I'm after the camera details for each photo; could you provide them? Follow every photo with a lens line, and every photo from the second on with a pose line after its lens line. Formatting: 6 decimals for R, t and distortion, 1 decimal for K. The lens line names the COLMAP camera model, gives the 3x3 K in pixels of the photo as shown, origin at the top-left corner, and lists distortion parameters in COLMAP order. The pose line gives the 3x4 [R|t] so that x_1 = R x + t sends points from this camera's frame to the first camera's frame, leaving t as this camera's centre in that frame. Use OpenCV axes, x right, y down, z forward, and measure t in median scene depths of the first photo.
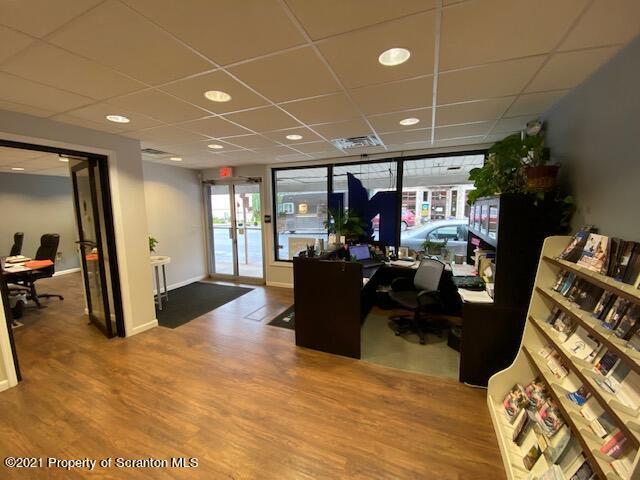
lens RADIAL K [[263.6, 0, 320.0], [0, 263.6, 240.0], [0, 0, 1]] dist [0.017688, -0.000053]
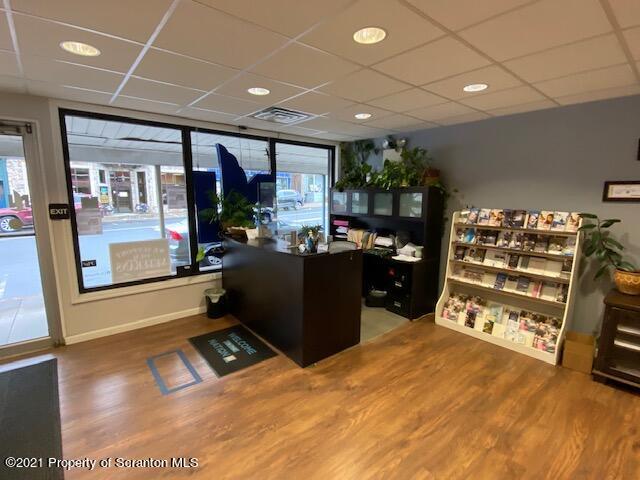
lens RADIAL K [[313.3, 0, 320.0], [0, 313.3, 240.0], [0, 0, 1]] dist [0.018656, -0.000651]
pose [[0.457736, -0.120313, 0.880910, -0.567722], [0.096615, 0.991665, 0.085237, -0.035271], [-0.883823, 0.046093, 0.465545, 0.337749]]
